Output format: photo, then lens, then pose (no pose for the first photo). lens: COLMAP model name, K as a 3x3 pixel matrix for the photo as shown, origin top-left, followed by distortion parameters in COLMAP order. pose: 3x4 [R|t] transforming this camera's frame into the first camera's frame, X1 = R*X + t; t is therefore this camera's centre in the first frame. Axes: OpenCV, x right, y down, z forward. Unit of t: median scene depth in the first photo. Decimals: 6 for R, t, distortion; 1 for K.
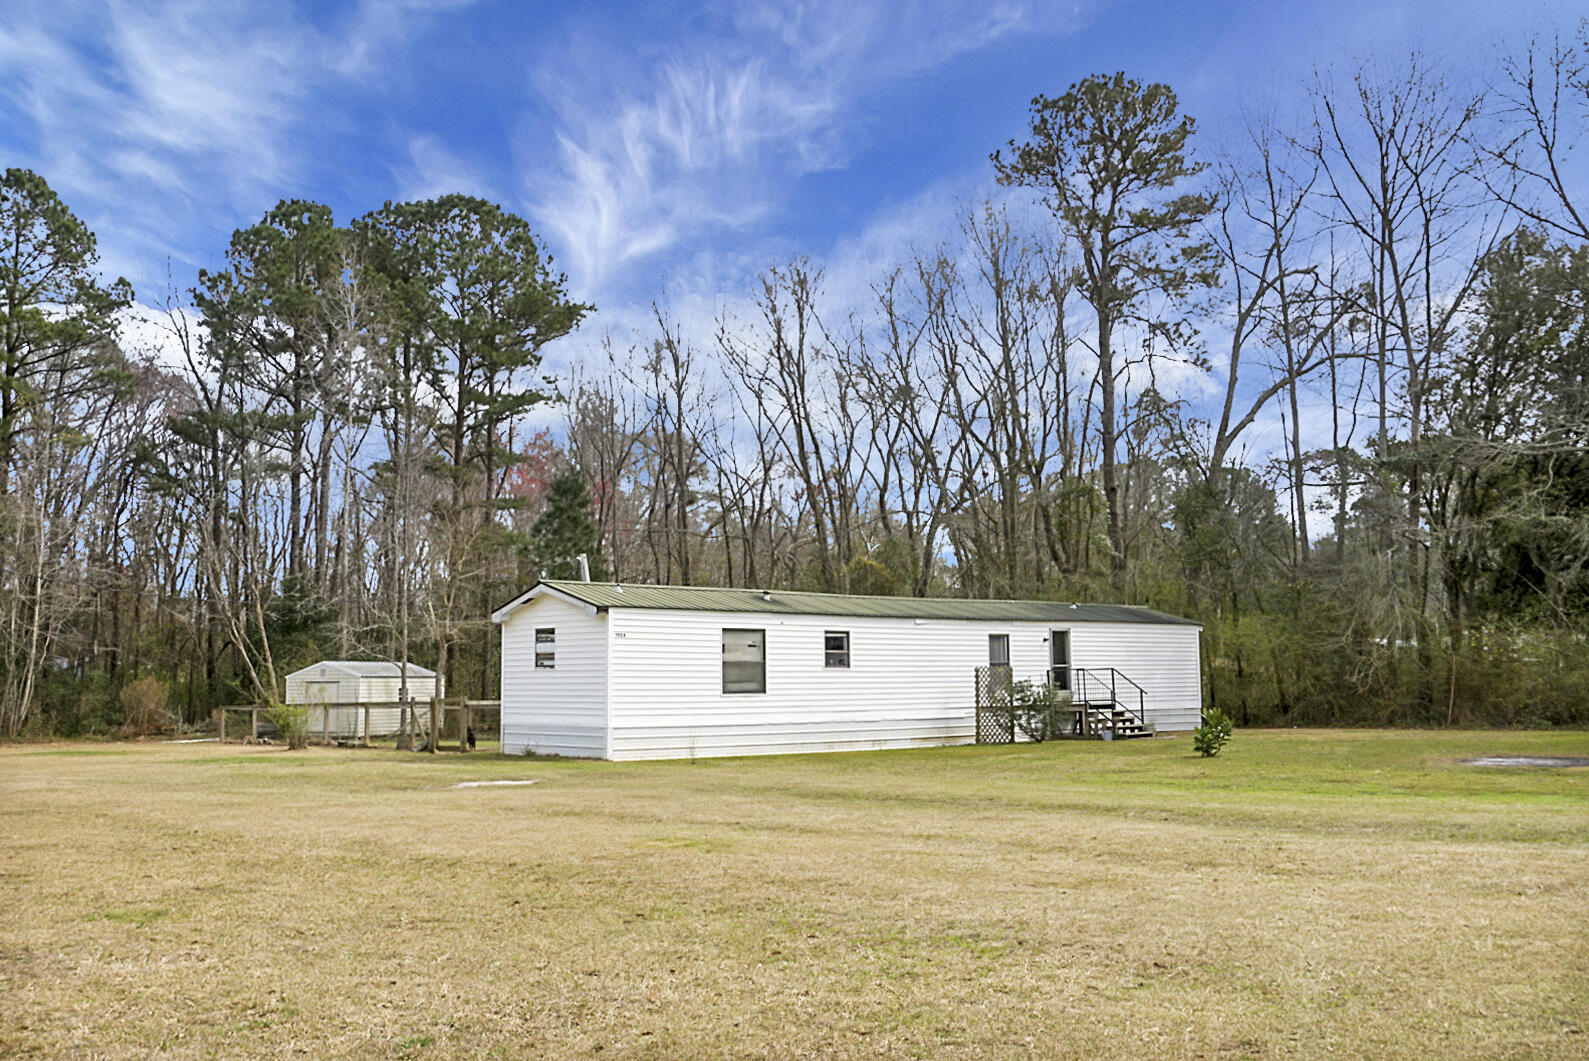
lens RADIAL K [[1458.9, 0, 794.5], [0, 1458.9, 530.5], [0, 0, 1]] dist [0.046307, 0.004118]
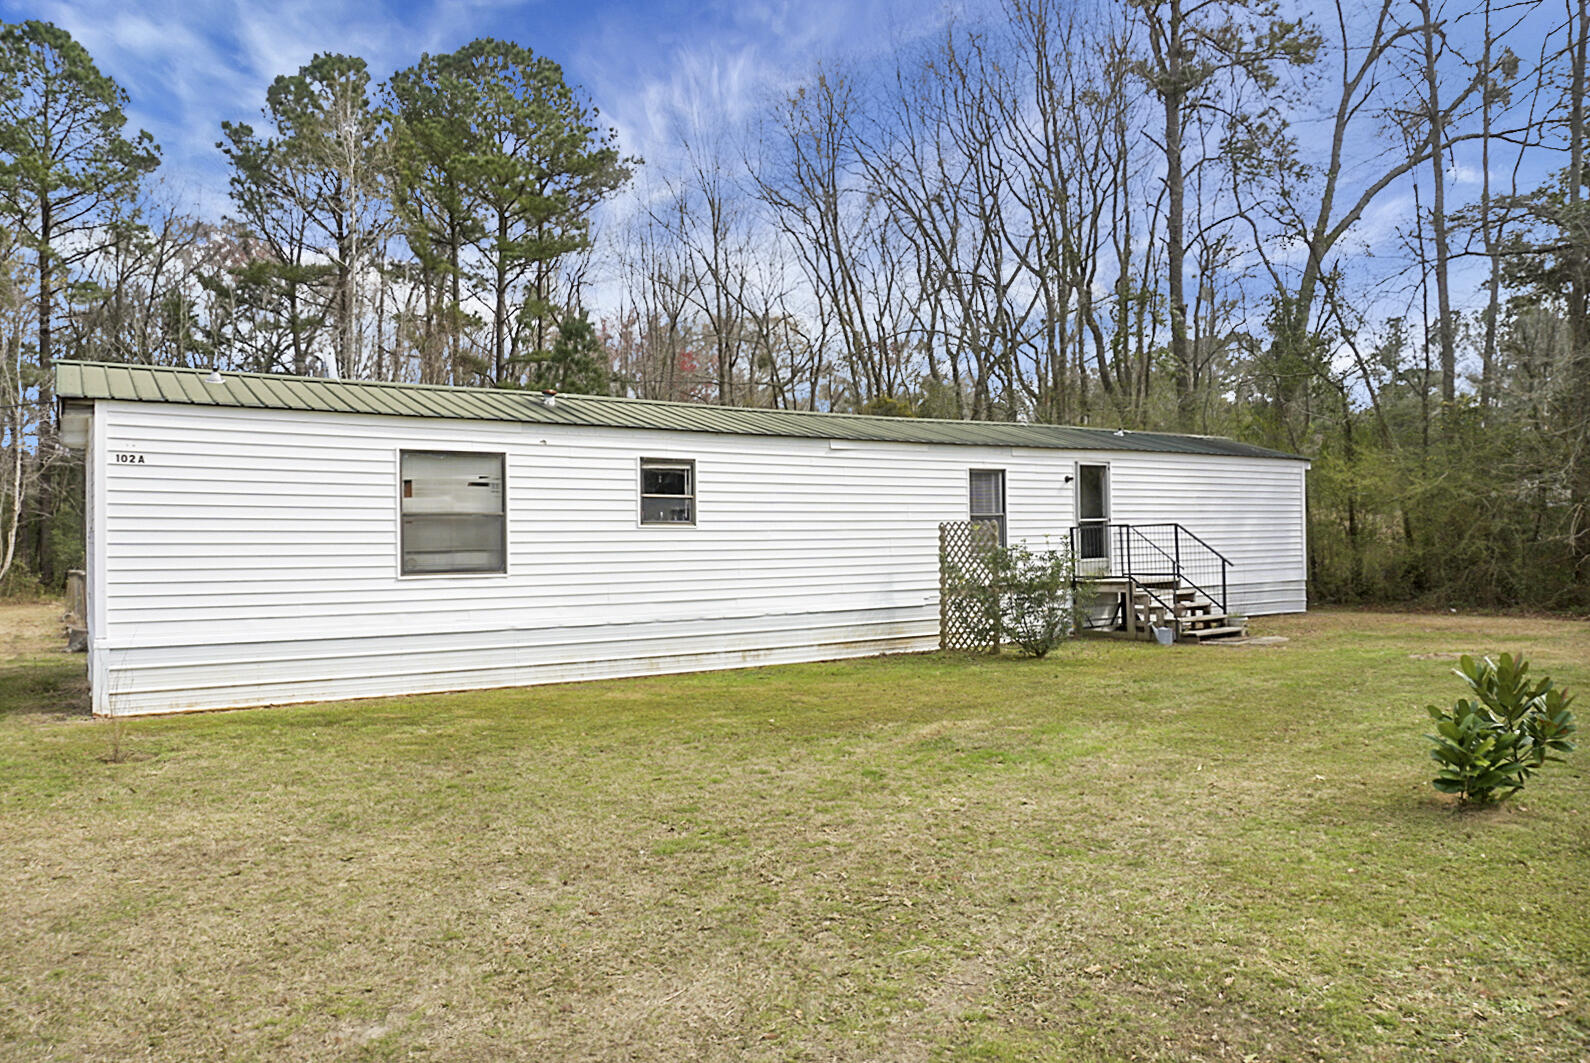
lens RADIAL K [[1115.8, 0, 795.0], [0, 1115.8, 531.5], [0, 0, 1]] dist [-0.046491, 0.046884]
pose [[0.993054, -0.001807, -0.117649, 0.115264], [0.013691, 0.994865, 0.100277, 0.049418], [0.116864, -0.101192, 0.987979, 0.529523]]
